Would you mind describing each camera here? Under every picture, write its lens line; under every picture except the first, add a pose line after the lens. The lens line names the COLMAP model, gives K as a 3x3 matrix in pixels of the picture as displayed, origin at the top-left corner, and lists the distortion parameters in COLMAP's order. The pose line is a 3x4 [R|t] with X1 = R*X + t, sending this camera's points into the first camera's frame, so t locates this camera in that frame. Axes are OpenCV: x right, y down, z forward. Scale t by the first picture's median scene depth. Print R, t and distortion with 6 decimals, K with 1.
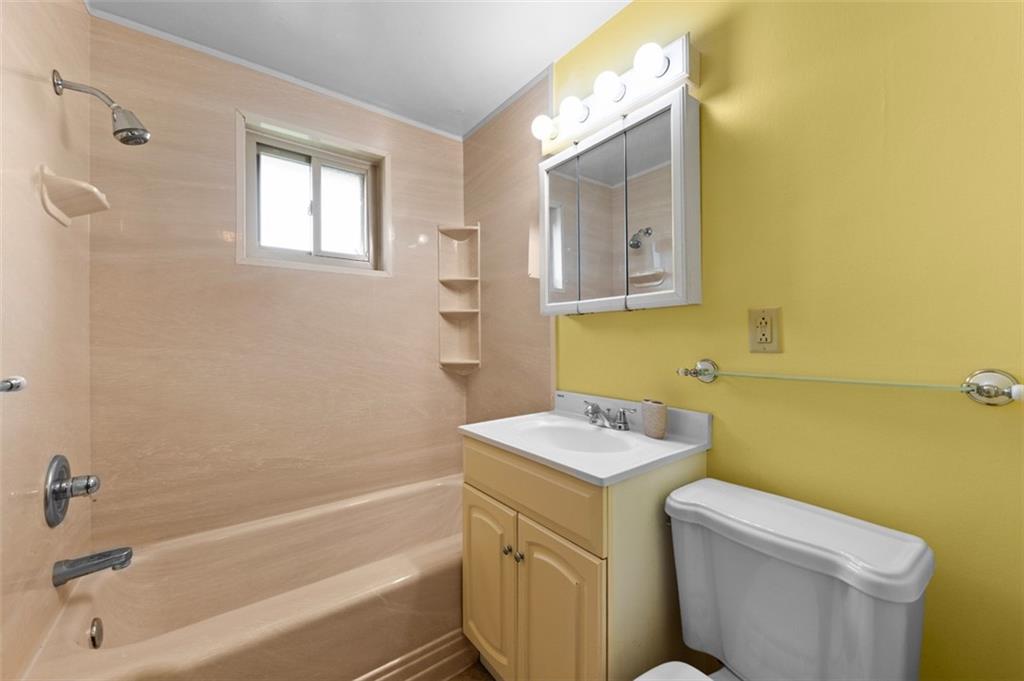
lens RADIAL K [[397.1, 0, 514.2], [0, 397.1, 342.1], [0, 0, 1]] dist [-0.001807, 0.000041]
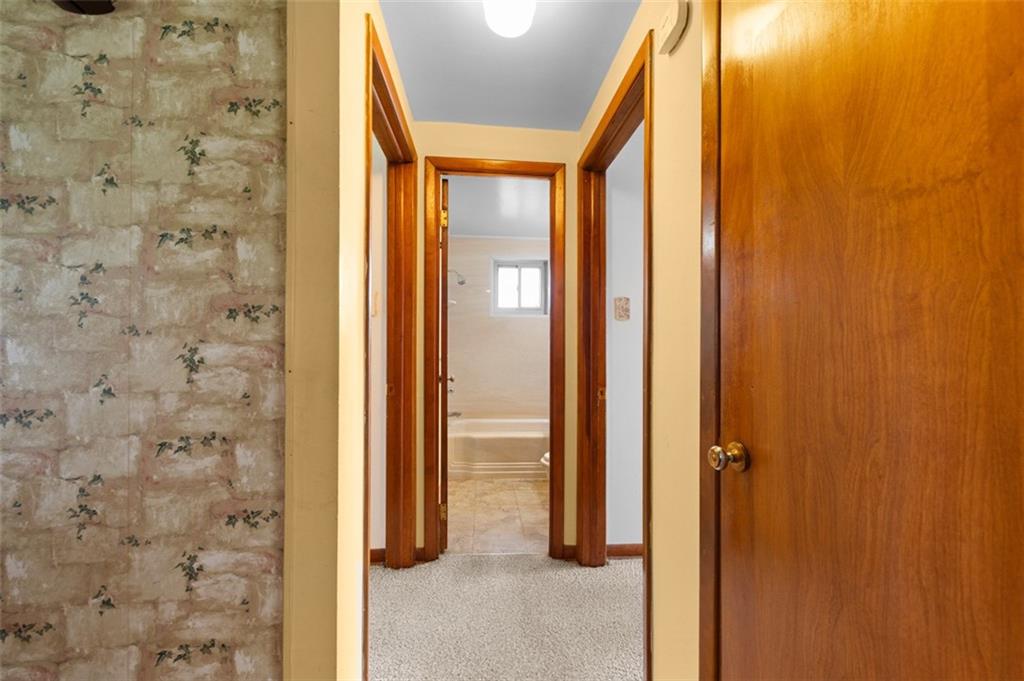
lens RADIAL K [[397.1, 0, 513.7], [0, 397.1, 343.4], [0, 0, 1]] dist [-0.001807, 0.000041]
pose [[0.845912, 0.001101, -0.533321, 0.652186], [-0.009988, 0.999855, -0.013778, 0.000925], [0.533229, 0.016982, 0.845801, -0.879699]]
